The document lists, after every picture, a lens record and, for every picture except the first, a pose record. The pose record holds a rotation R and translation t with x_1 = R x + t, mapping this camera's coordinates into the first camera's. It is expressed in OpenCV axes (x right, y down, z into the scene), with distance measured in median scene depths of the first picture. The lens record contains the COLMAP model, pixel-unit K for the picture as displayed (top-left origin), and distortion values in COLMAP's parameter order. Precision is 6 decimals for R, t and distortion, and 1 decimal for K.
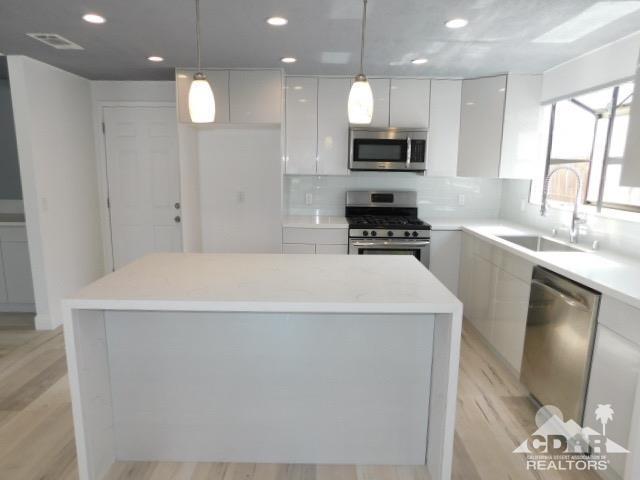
lens RADIAL K [[421.5, 0, 320.2], [0, 421.5, 238.1], [0, 0, 1]] dist [-0.044969, 0.026908]
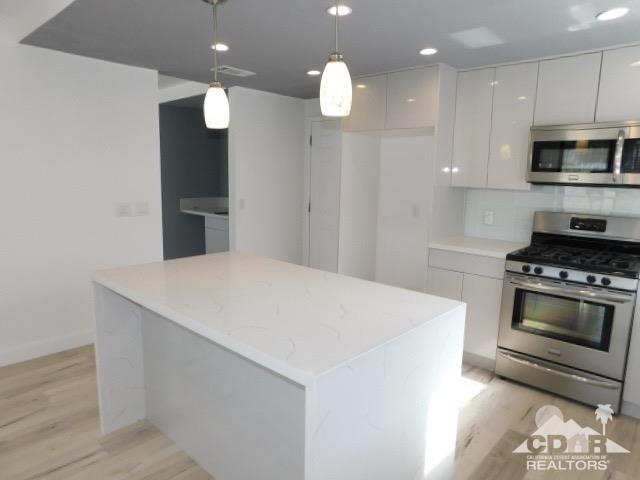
lens RADIAL K [[421.5, 0, 323.6], [0, 421.5, 240.8], [0, 0, 1]] dist [-0.044969, 0.026908]
pose [[0.740253, 0.111423, -0.663031, 0.339272], [-0.129995, 0.991283, 0.021450, -0.030689], [0.659641, 0.070312, 0.748284, 0.227649]]
